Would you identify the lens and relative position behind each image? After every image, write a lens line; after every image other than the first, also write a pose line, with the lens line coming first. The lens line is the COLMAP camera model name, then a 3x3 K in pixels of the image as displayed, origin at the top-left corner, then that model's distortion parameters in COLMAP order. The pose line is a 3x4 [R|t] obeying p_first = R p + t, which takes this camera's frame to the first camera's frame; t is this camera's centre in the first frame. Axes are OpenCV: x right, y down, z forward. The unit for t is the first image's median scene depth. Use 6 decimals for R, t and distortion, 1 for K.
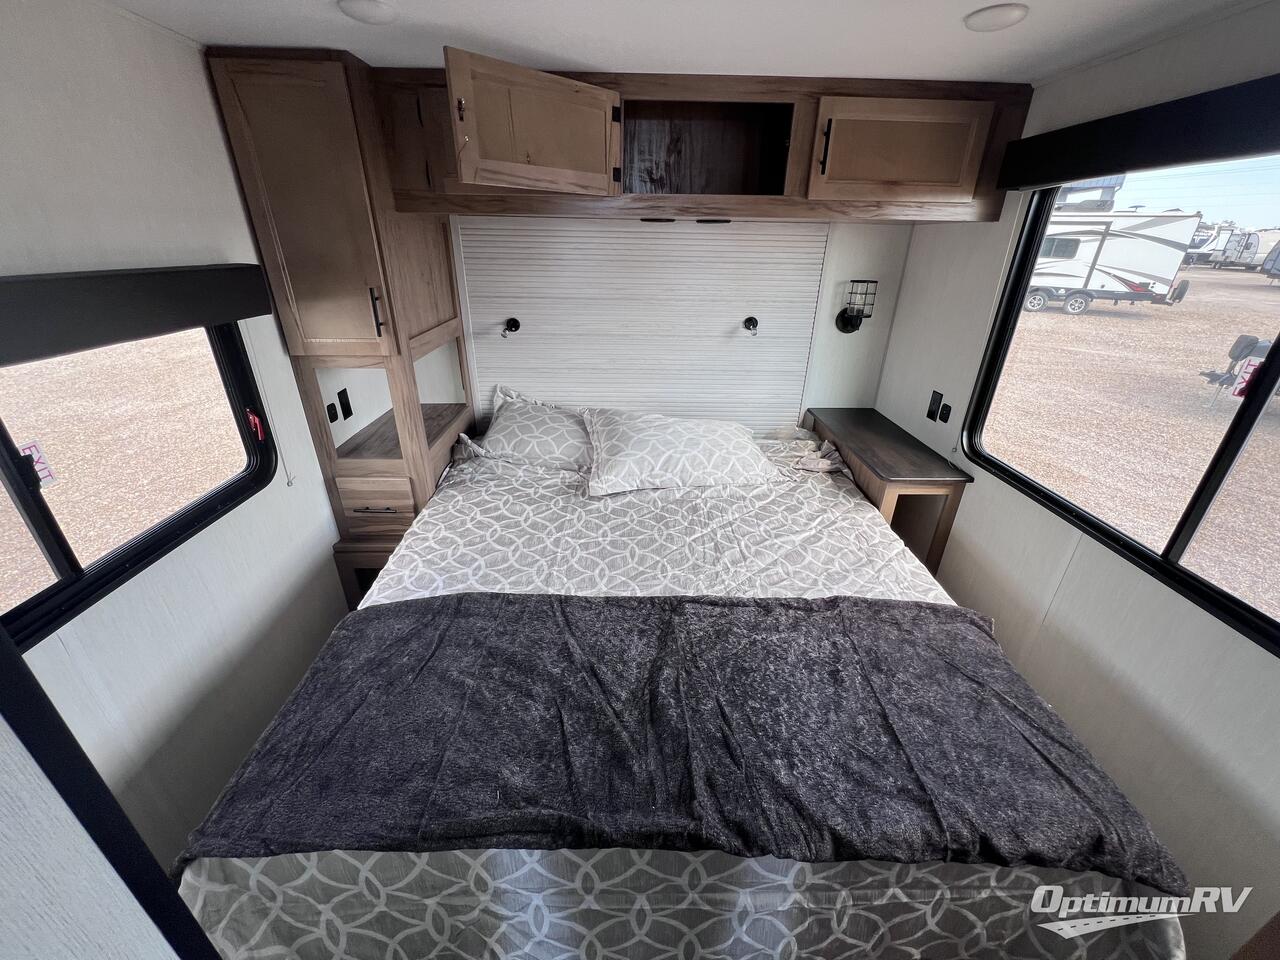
lens RADIAL K [[512.4, 0, 640.0], [0, 512.4, 480.0], [0, 0, 1]] dist [-0.001856, 0.000091]
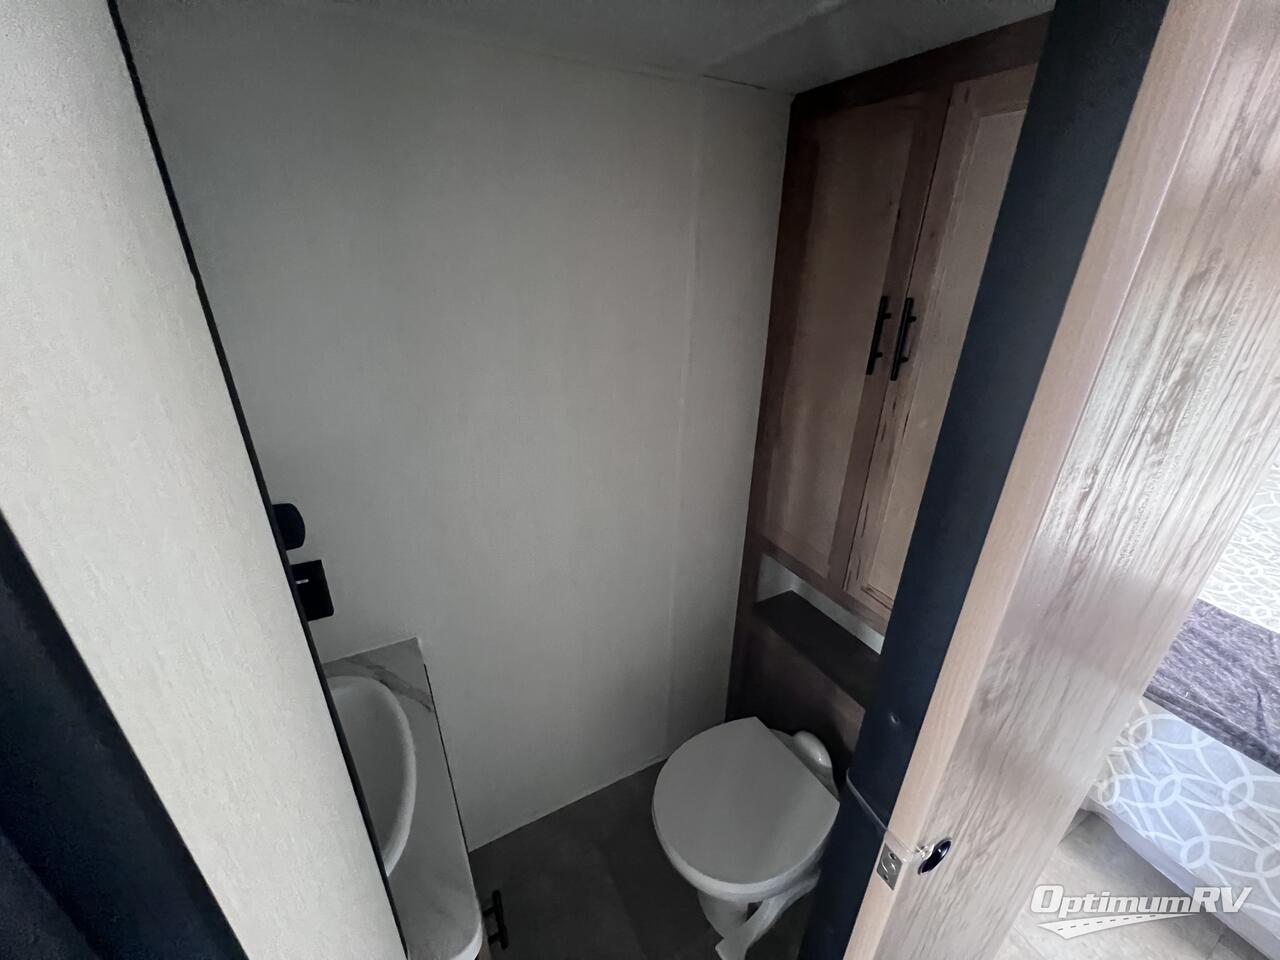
lens RADIAL K [[512.4, 0, 640.0], [0, 512.4, 480.0], [0, 0, 1]] dist [-0.001856, 0.000091]
pose [[0.452551, 0.355477, -0.817822, -0.007634], [-0.390859, 0.903392, 0.176385, 0.400293], [0.801515, 0.239830, 0.547773, -1.153177]]
